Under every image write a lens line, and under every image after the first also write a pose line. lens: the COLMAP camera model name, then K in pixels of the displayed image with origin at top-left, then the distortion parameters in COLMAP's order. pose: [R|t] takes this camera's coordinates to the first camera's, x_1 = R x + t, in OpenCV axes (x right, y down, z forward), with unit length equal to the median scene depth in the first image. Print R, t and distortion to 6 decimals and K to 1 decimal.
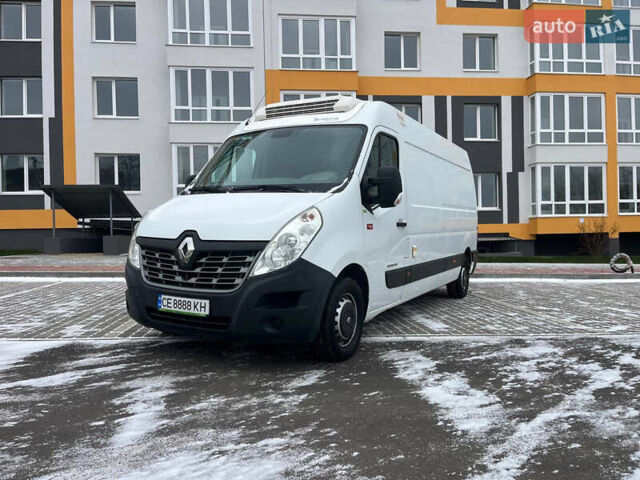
lens RADIAL K [[482.7, 0, 319.1], [0, 482.7, 239.2], [0, 0, 1]] dist [0.066948, -0.089816]
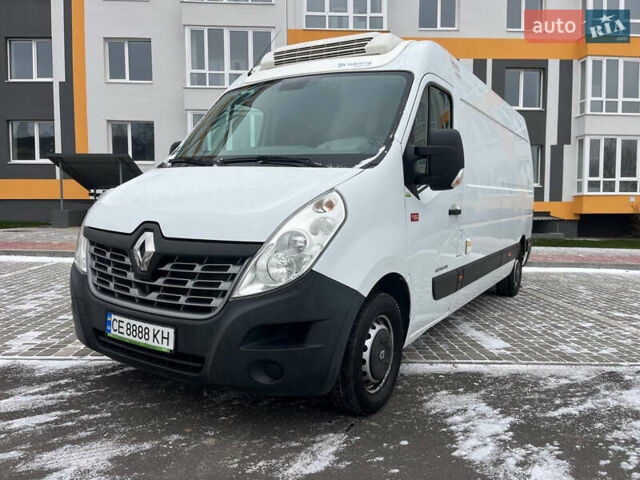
lens RADIAL K [[482.7, 0, 318.9], [0, 482.7, 240.0], [0, 0, 1]] dist [0.066948, -0.089816]
pose [[0.998635, 0.019781, -0.048334, 0.001598], [-0.016925, 0.998126, 0.058800, -0.032580], [0.049406, -0.057902, 0.997099, 0.296889]]
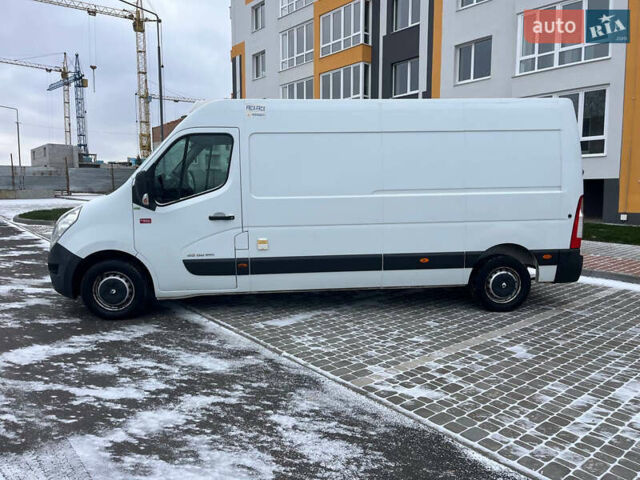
lens RADIAL K [[482.7, 0, 323.8], [0, 482.7, 239.1], [0, 0, 1]] dist [0.066948, -0.089816]
pose [[0.554643, 0.098046, -0.826292, 1.381367], [-0.011929, 0.993869, 0.109923, -0.121566], [0.832003, -0.051111, 0.552412, 0.705477]]
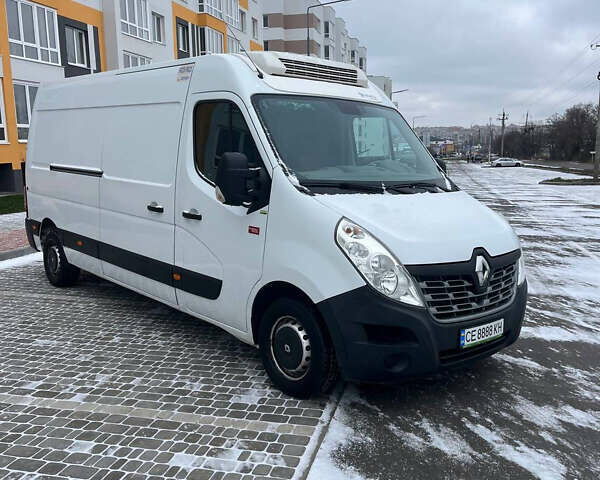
lens RADIAL K [[609.1, 0, 297.3], [0, 609.1, 239.8], [0, 0, 1]] dist [0.019047, 0.000000]
pose [[0.342299, -0.138565, 0.929318, -1.232430], [0.005077, 0.989324, 0.145642, -0.171134], [-0.939577, -0.045135, 0.339348, 0.830000]]
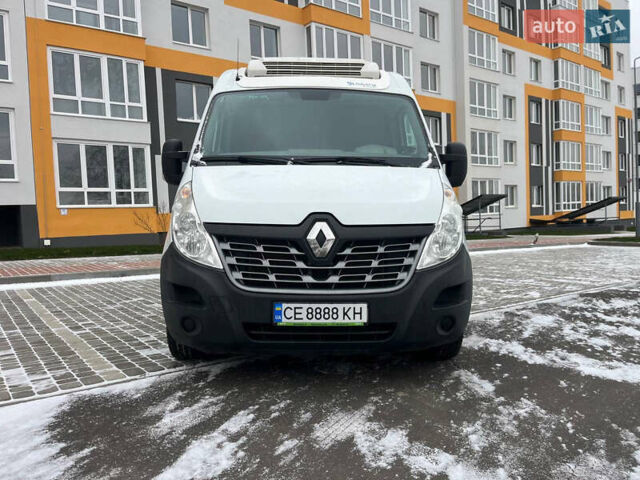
lens RADIAL K [[482.7, 0, 316.7], [0, 482.7, 240.3], [0, 0, 1]] dist [0.066948, -0.089816]
pose [[0.858779, -0.037114, 0.511000, -0.575340], [0.023333, 0.999171, 0.033357, -0.000564], [-0.511815, -0.016723, 0.858933, 0.329377]]
